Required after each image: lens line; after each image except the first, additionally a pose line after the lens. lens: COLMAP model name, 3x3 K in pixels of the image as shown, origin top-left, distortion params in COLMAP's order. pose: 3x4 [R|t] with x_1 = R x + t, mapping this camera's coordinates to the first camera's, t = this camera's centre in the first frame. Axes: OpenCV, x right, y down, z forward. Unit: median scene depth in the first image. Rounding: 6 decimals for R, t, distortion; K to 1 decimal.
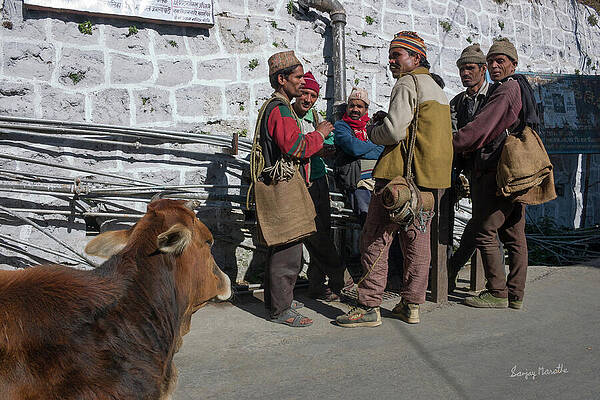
lens RADIAL K [[495.7, 0, 300.0], [0, 495.7, 200.0], [0, 0, 1]] dist [-0.140315, 0.119123]
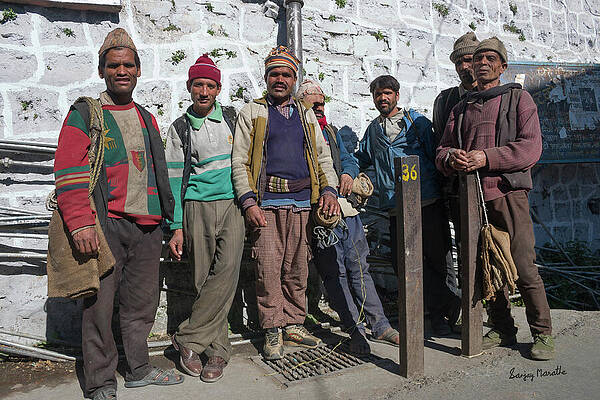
lens RADIAL K [[495.7, 0, 300.0], [0, 495.7, 200.0], [0, 0, 1]] dist [-0.140315, 0.119123]
pose [[0.997810, -0.017289, -0.063839, 0.134457], [0.015082, 0.999277, -0.034896, -0.015664], [0.064396, 0.033857, 0.997350, 0.223250]]
